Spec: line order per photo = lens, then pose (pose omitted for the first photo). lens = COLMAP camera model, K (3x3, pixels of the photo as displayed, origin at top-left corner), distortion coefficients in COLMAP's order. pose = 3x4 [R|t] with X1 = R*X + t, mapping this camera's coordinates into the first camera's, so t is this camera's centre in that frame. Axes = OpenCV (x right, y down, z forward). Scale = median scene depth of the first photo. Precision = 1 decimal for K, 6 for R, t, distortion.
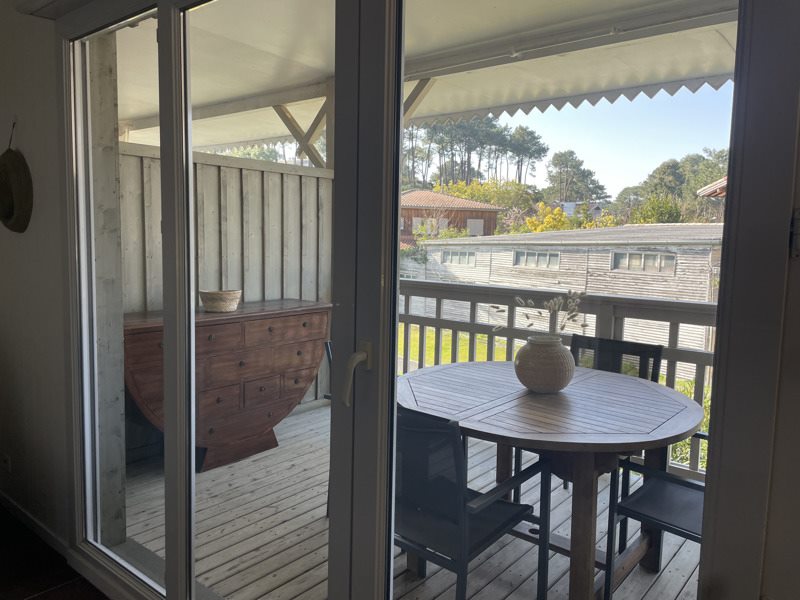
lens RADIAL K [[610.9, 0, 400.0], [0, 610.9, 300.0], [0, 0, 1]] dist [0.062976, -0.003955]
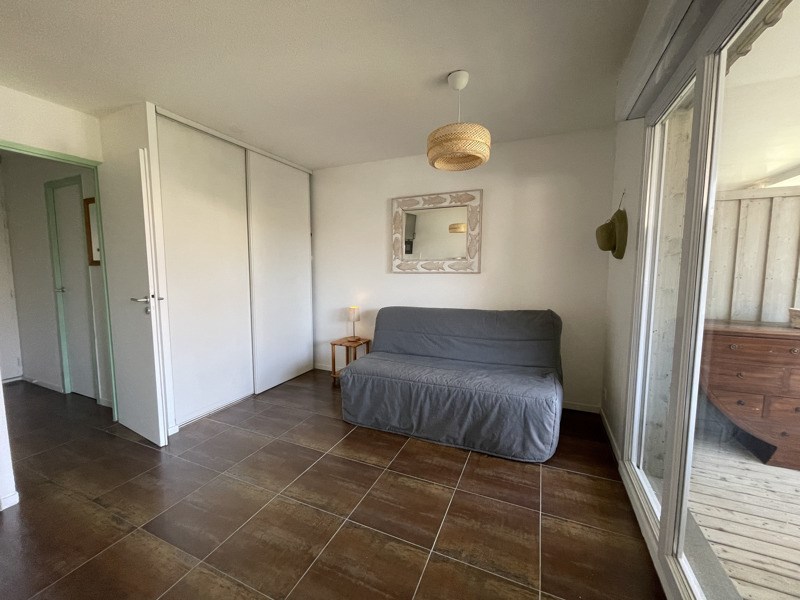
lens RADIAL K [[322.1, 0, 400.0], [0, 322.1, 300.0], [0, 0, 1]] dist [-0.000182, -0.000645]
pose [[0.266243, 0.073465, -0.961102, 0.005765], [-0.093275, 0.994376, 0.050170, 0.000911], [0.959382, 0.076289, 0.271598, 0.018730]]
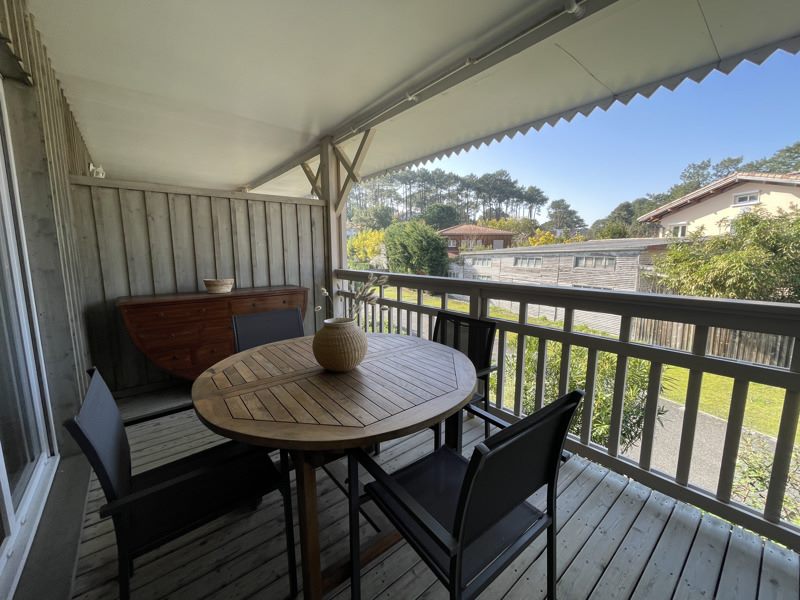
lens RADIAL K [[322.1, 0, 400.0], [0, 322.1, 300.0], [0, 0, 1]] dist [-0.000182, -0.000645]
pose [[0.979796, 0.006299, -0.199902, 0.037063], [0.002270, 0.999089, 0.042606, 0.000410], [0.199988, -0.042199, 0.978889, 0.037456]]
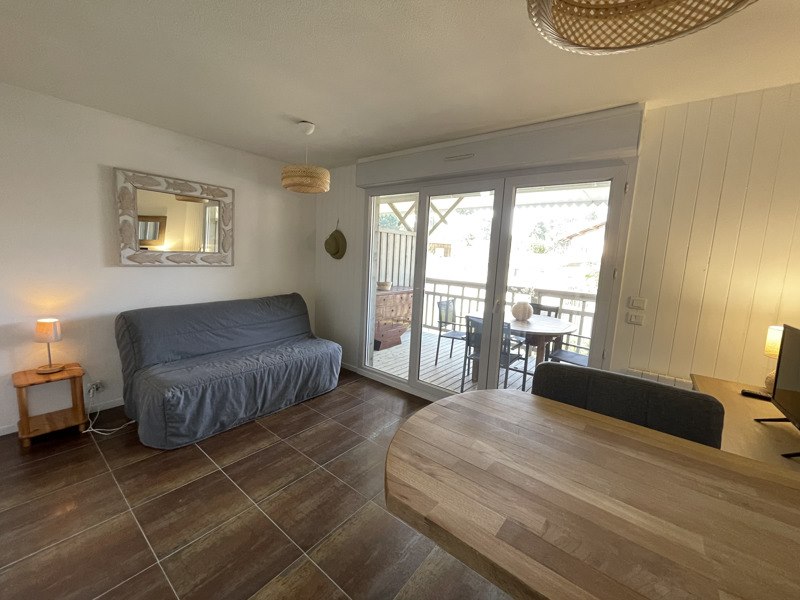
lens RADIAL K [[322.1, 0, 400.0], [0, 322.1, 300.0], [0, 0, 1]] dist [-0.000182, -0.000645]
pose [[0.999518, 0.026818, 0.015641, -0.029886], [-0.027367, 0.998977, 0.036000, 0.001309], [-0.014660, -0.036411, 0.999229, -0.041472]]
